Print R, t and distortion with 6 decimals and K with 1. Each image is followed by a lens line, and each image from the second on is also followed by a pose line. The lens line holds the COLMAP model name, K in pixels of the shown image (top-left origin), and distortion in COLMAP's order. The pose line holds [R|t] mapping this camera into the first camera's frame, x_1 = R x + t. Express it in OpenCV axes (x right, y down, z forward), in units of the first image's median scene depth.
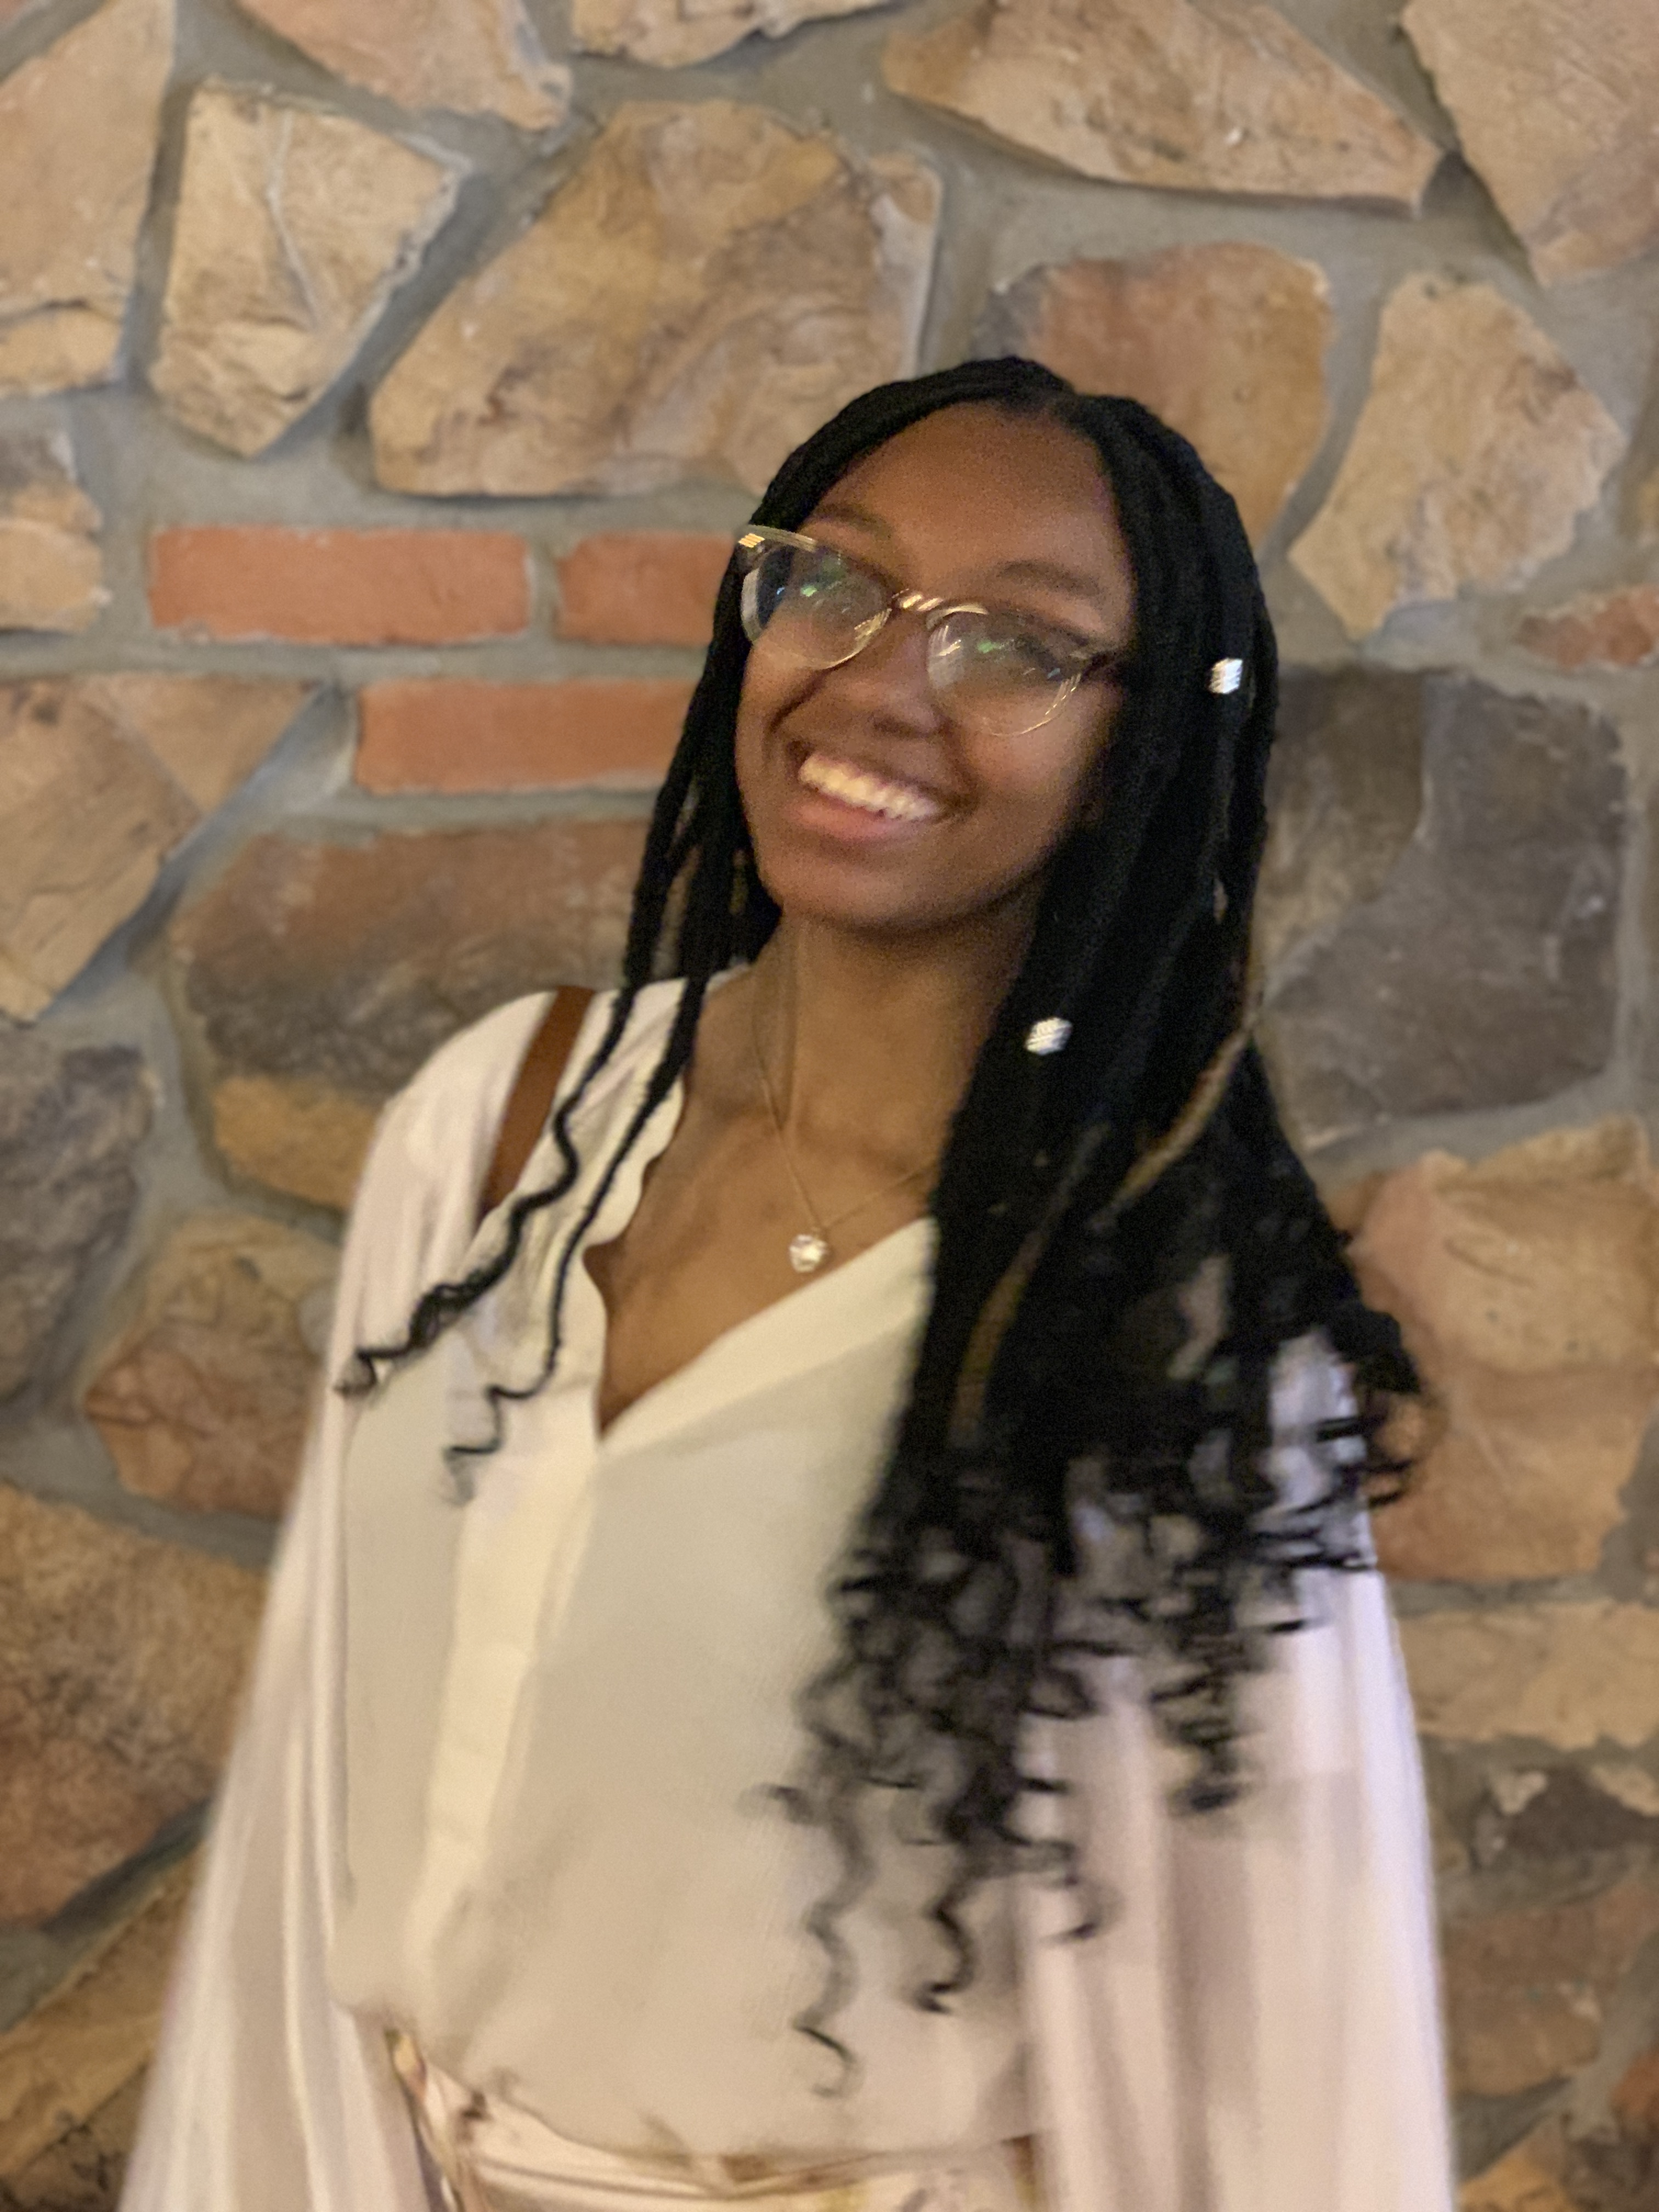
lens RADIAL K [[3318.9, 0, 824.7], [0, 3318.9, 1060.3], [0, 0, 1]] dist [0.200453, -1.049082]
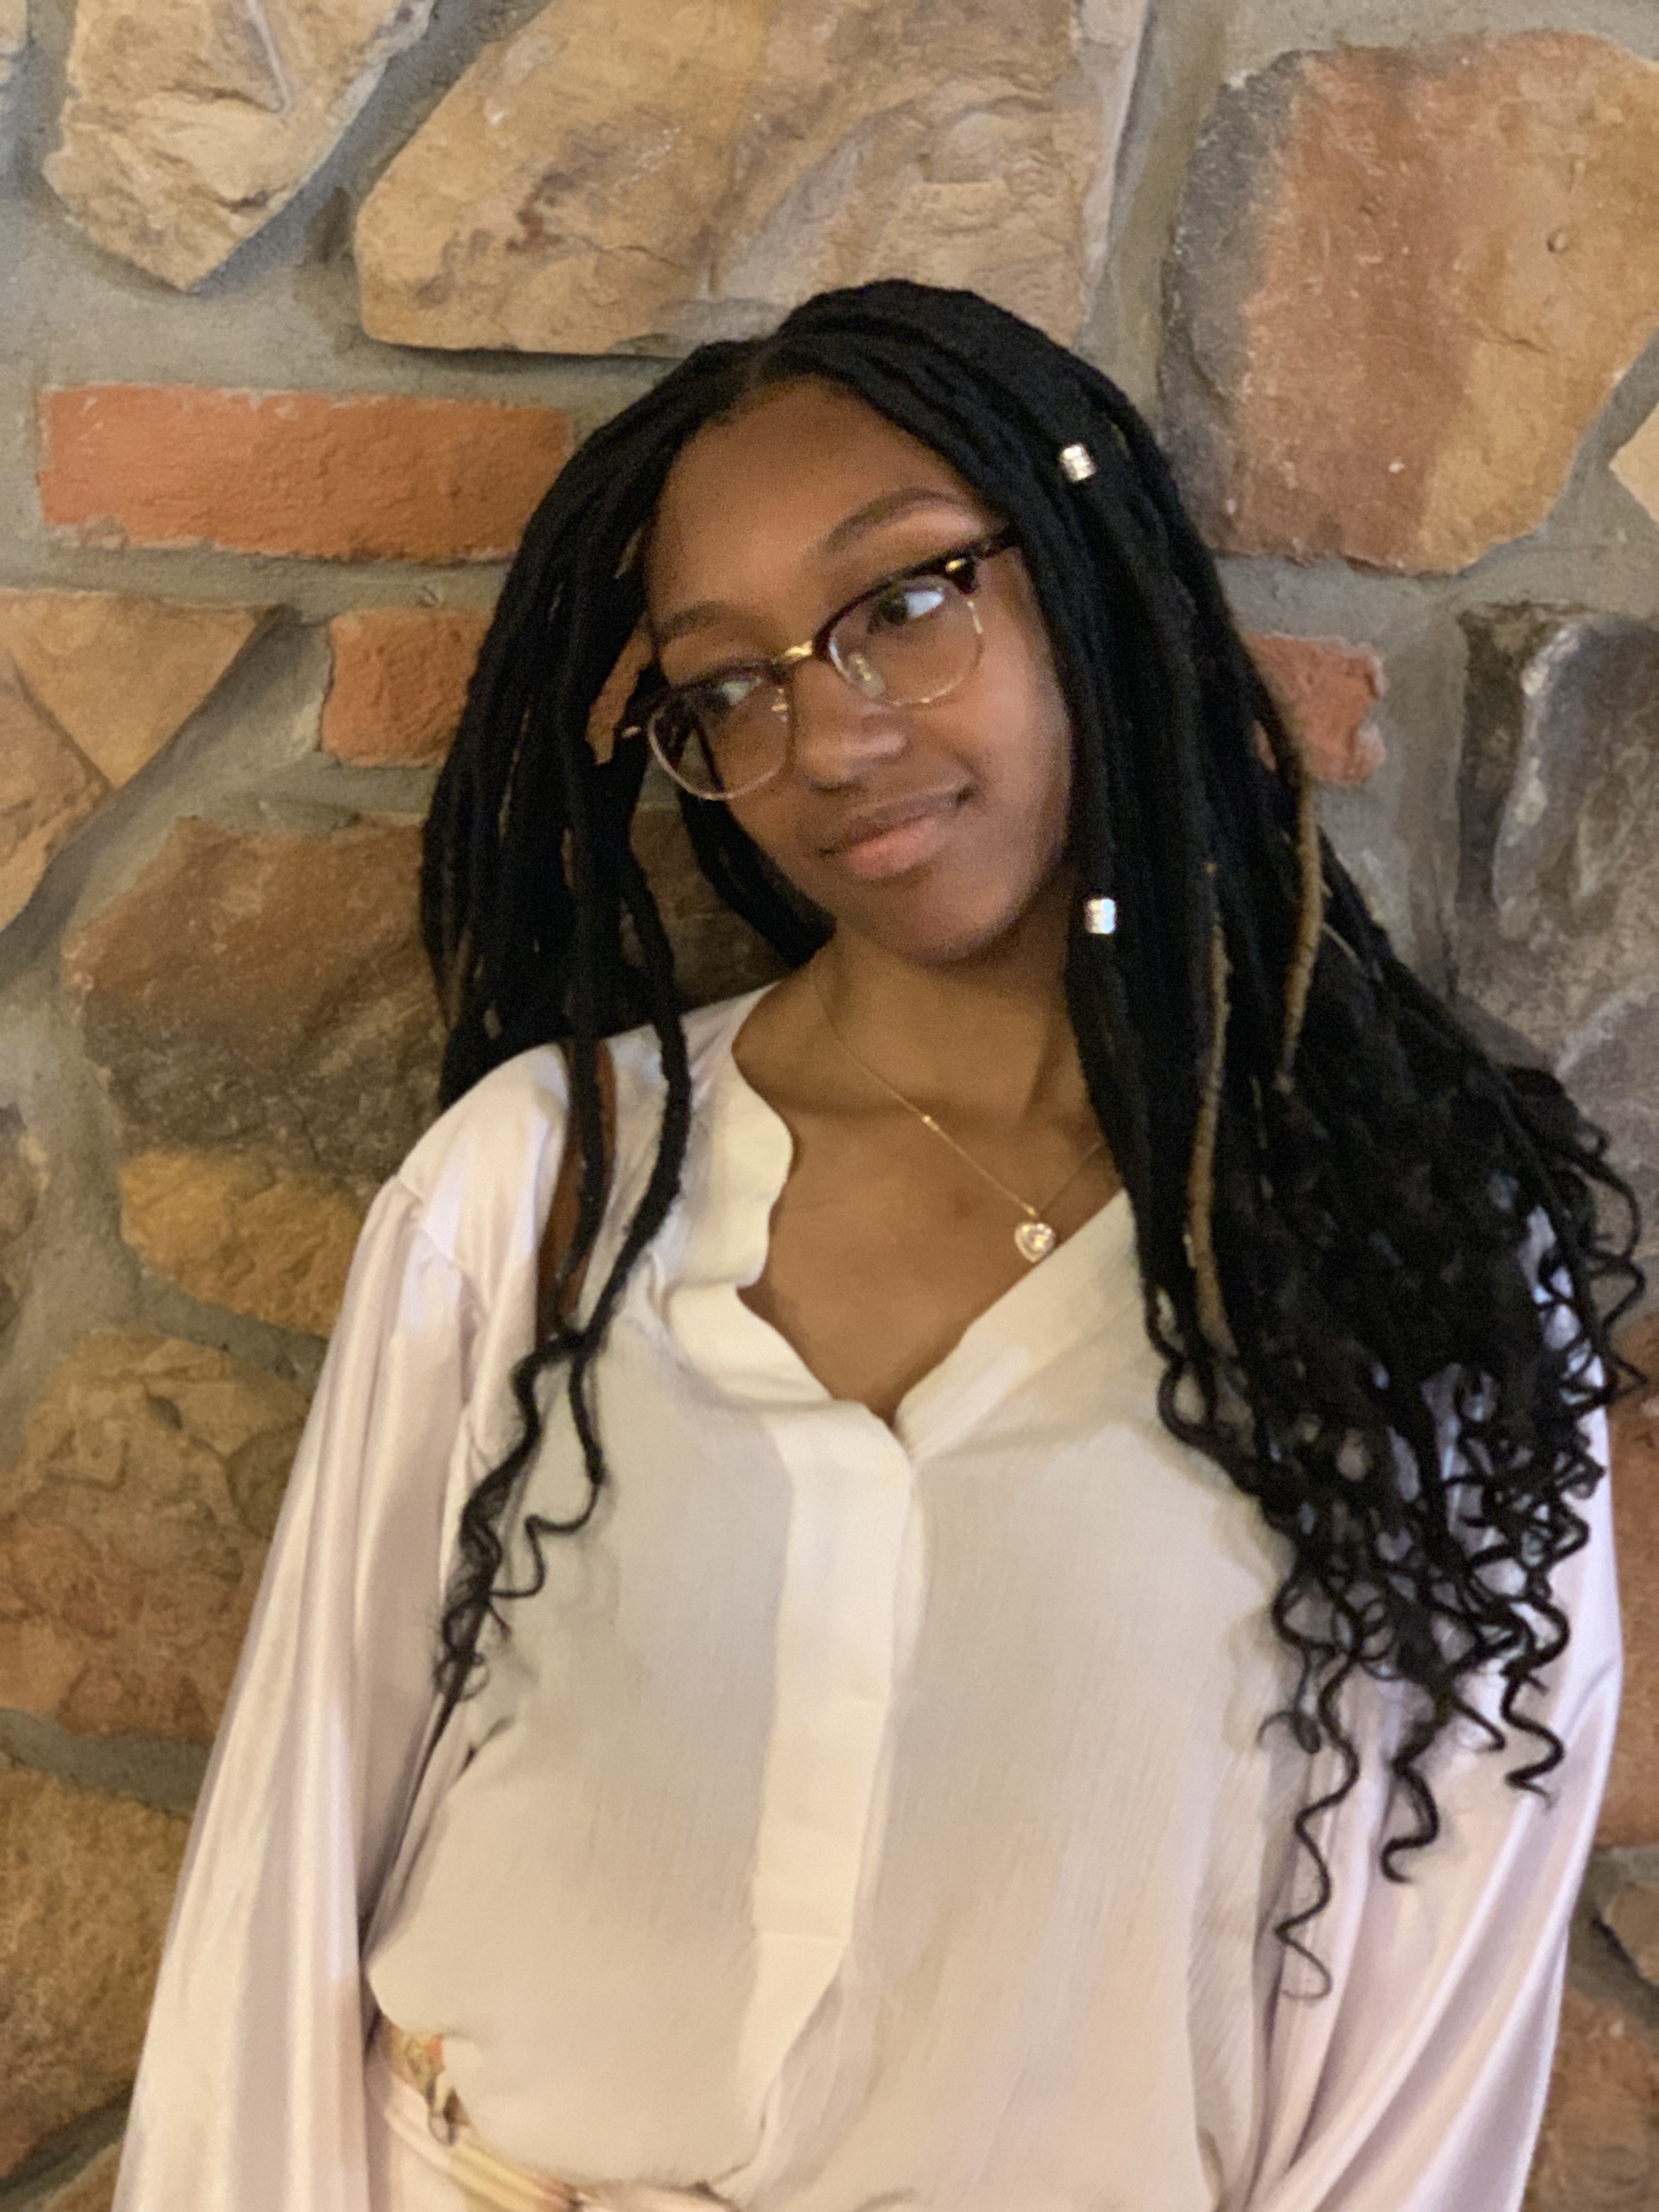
lens RADIAL K [[3279.9, 0, 829.5], [0, 3279.9, 1106.0], [0, 0, 1]] dist [0.171793, -0.761258]
pose [[0.999306, 0.021114, 0.030695, -0.052280], [-0.022234, 0.999083, 0.036601, -0.035240], [-0.029894, -0.037258, 0.998858, 0.284812]]
